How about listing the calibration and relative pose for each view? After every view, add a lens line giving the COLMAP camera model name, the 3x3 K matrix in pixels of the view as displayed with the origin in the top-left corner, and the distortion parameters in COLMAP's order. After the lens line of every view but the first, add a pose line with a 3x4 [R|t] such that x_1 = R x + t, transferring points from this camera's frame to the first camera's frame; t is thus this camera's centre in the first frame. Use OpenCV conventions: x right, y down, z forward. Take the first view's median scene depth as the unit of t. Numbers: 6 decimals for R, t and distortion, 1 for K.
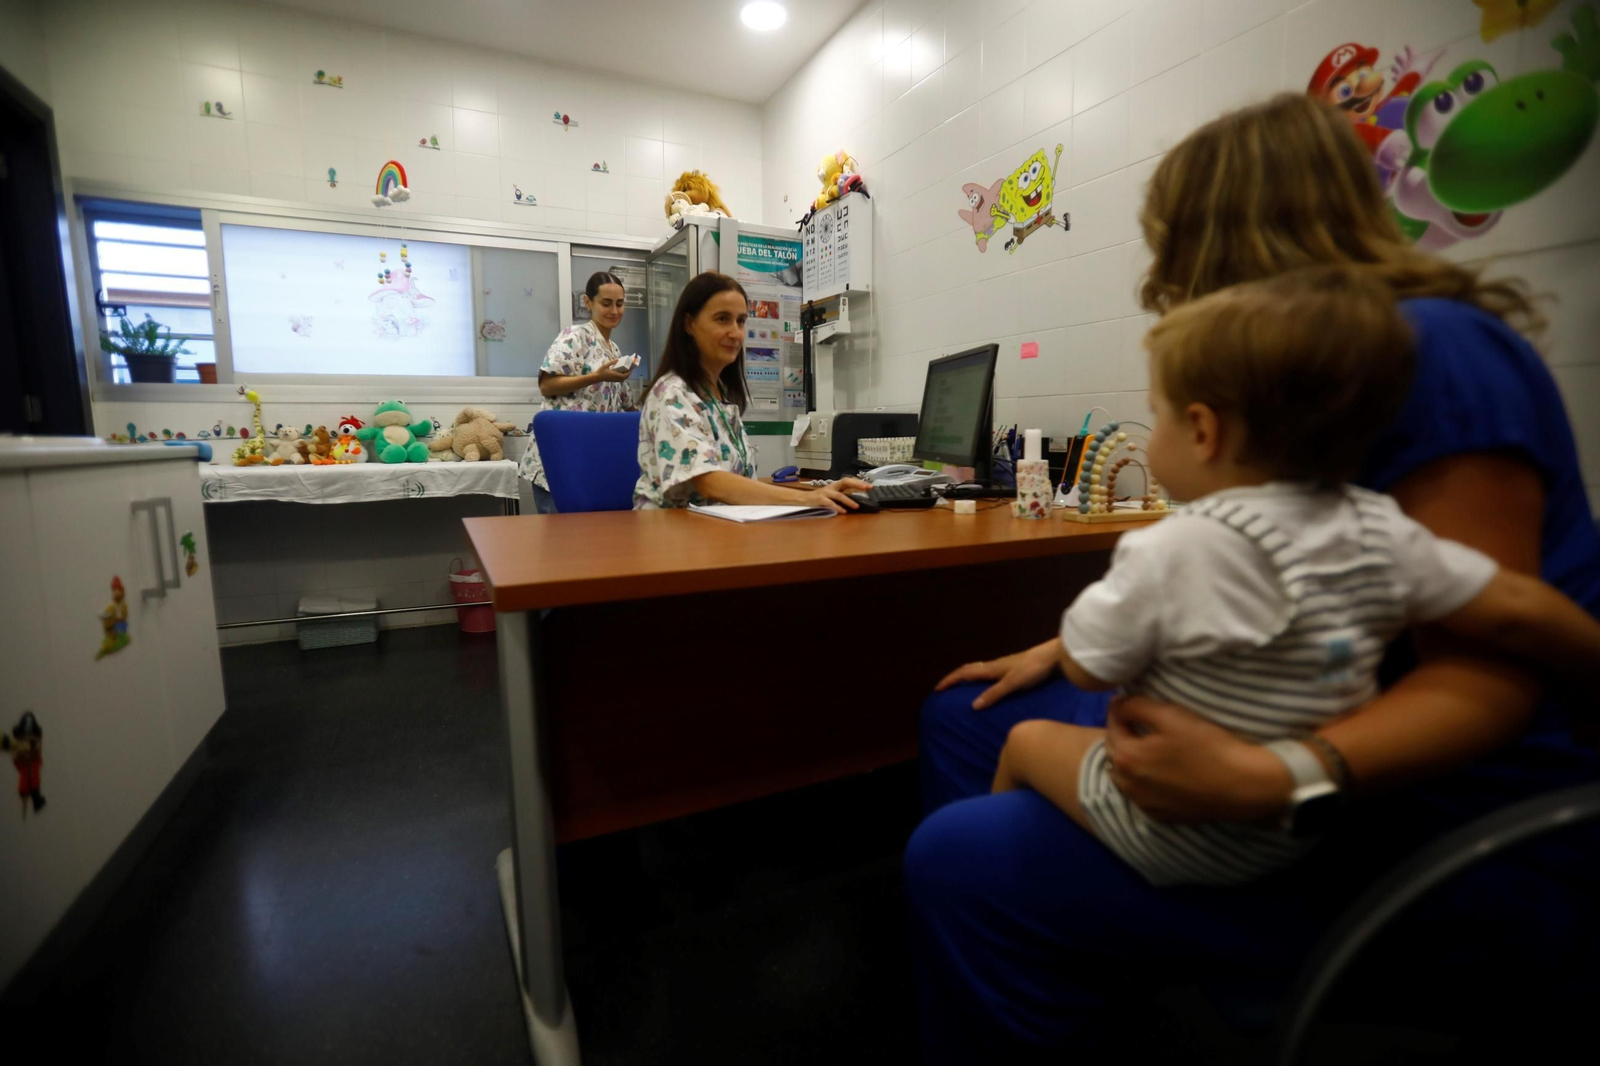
lens RADIAL K [[731.1, 0, 799.1], [0, 731.1, 530.0], [0, 0, 1]] dist [-0.075430, 0.031798]
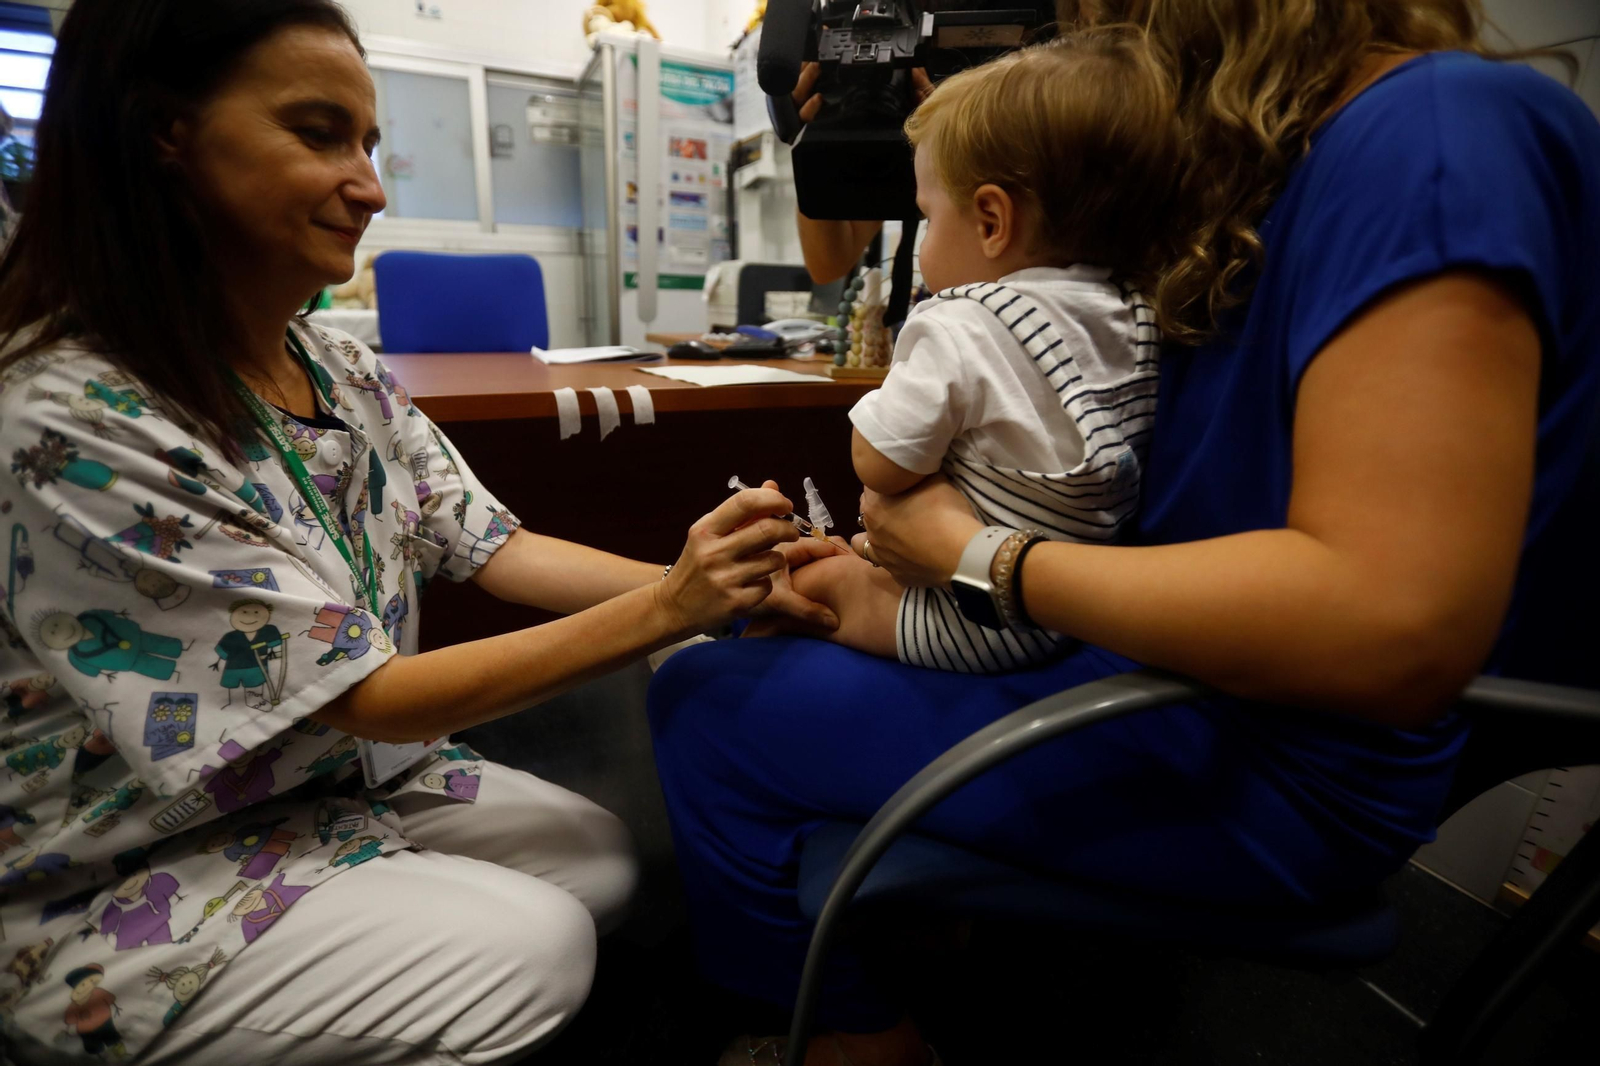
lens RADIAL K [[733.7, 0, 800.0], [0, 733.7, 533.0], [0, 0, 1]] dist [-0.073794, 0.022746]
pose [[0.999341, 0.036244, 0.001836, 0.113779], [-0.036033, 0.984942, 0.169087, 0.016026], [0.004320, -0.169042, 0.985599, 0.028596]]
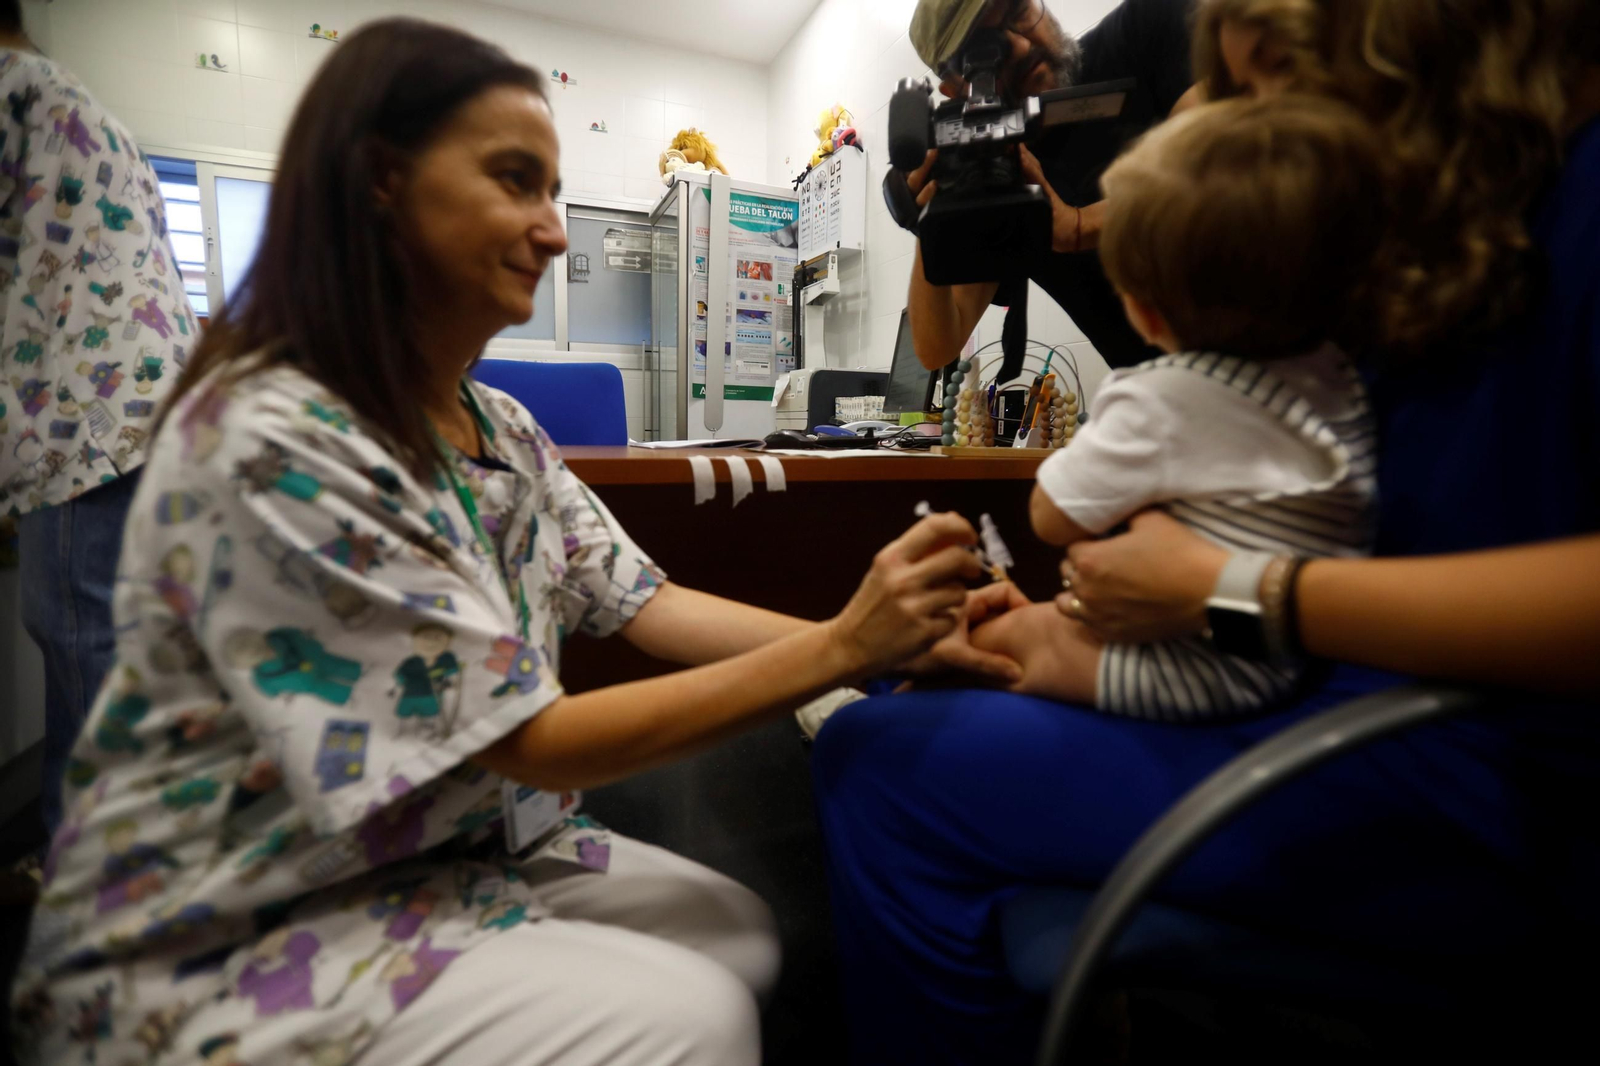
lens RADIAL K [[735.5, 0, 800.0], [0, 735.5, 533.0], [0, 0, 1]] dist [-0.076650, 0.032935]
pose [[0.998056, 0.028973, -0.055174, 0.078843], [-0.028472, 0.999546, 0.009841, 0.038399], [0.055434, -0.008251, 0.998428, 0.030468]]
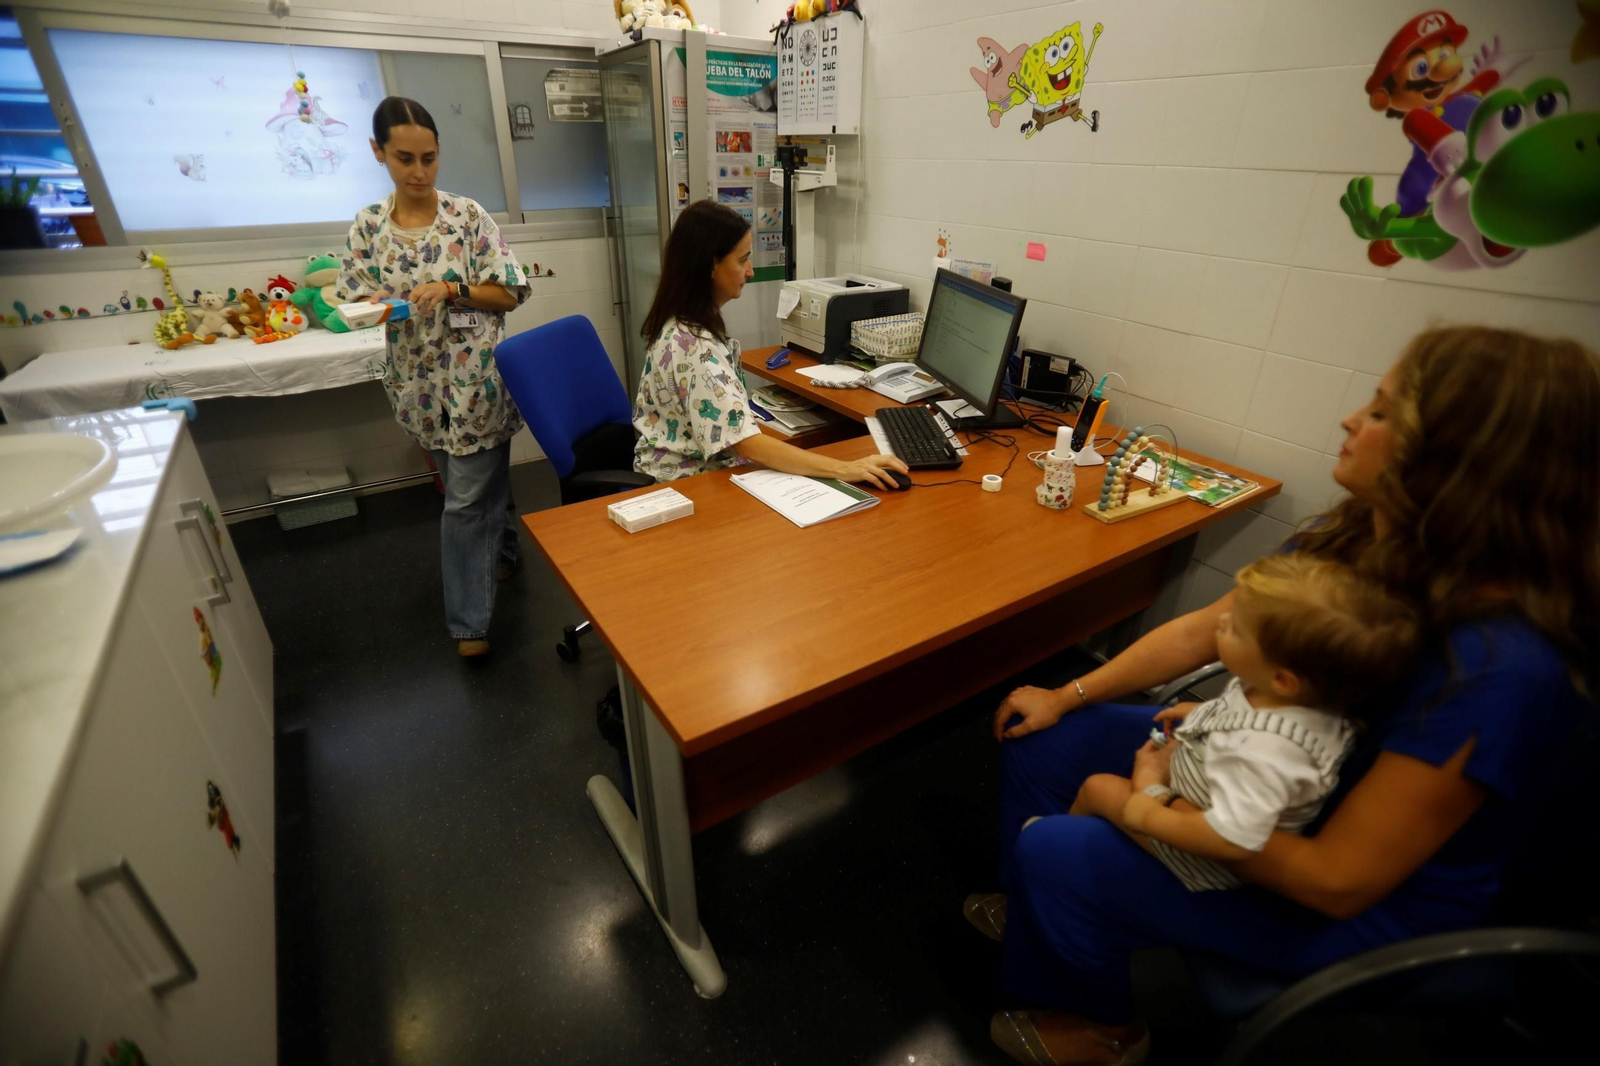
lens RADIAL K [[729.2, 0, 797.0], [0, 729.2, 525.8], [0, 0, 1]] dist [-0.064221, 0.023110]
pose [[0.993783, -0.038957, 0.104301, -0.090931], [0.000417, 0.938083, 0.346410, -0.177004], [-0.111338, -0.344213, 0.932267, -0.003845]]
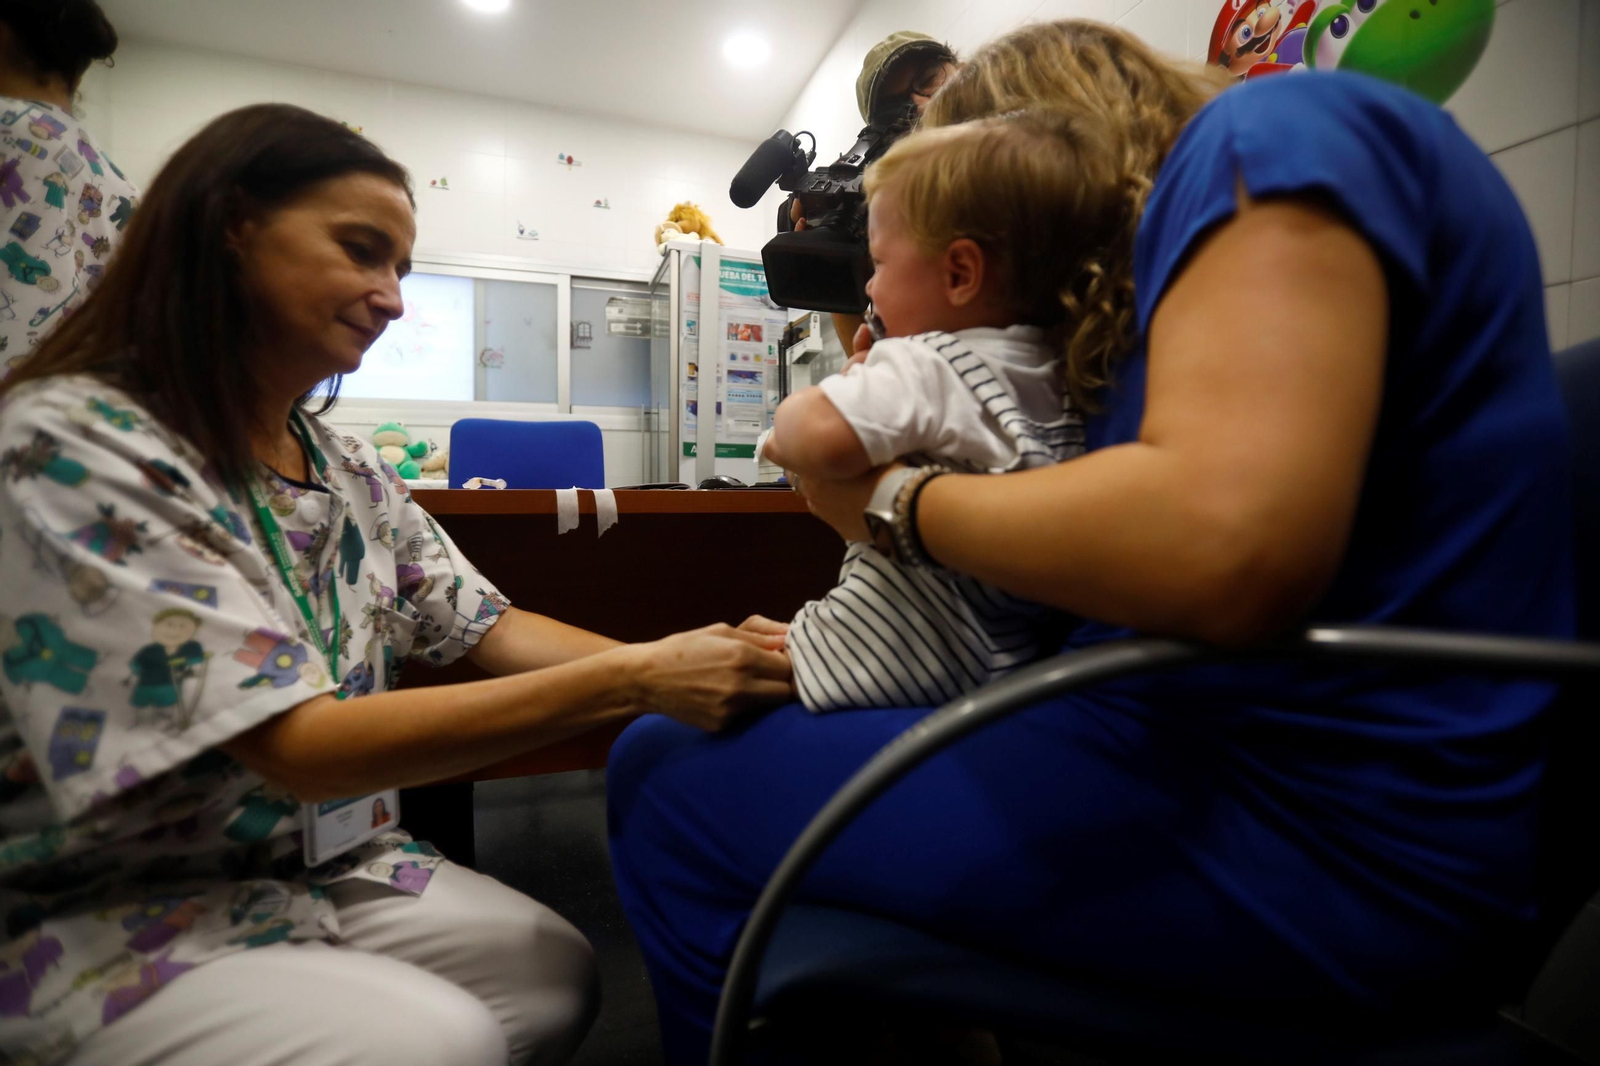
lens RADIAL K [[735.5, 0, 800.0], [0, 735.5, 533.0], [0, 0, 1]] dist [-0.076650, 0.032935]
pose [[0.993860, 0.014448, -0.109694, 0.148773], [-0.023304, 0.996531, -0.079890, 0.053095], [0.108159, 0.081956, 0.990750, 0.037239]]
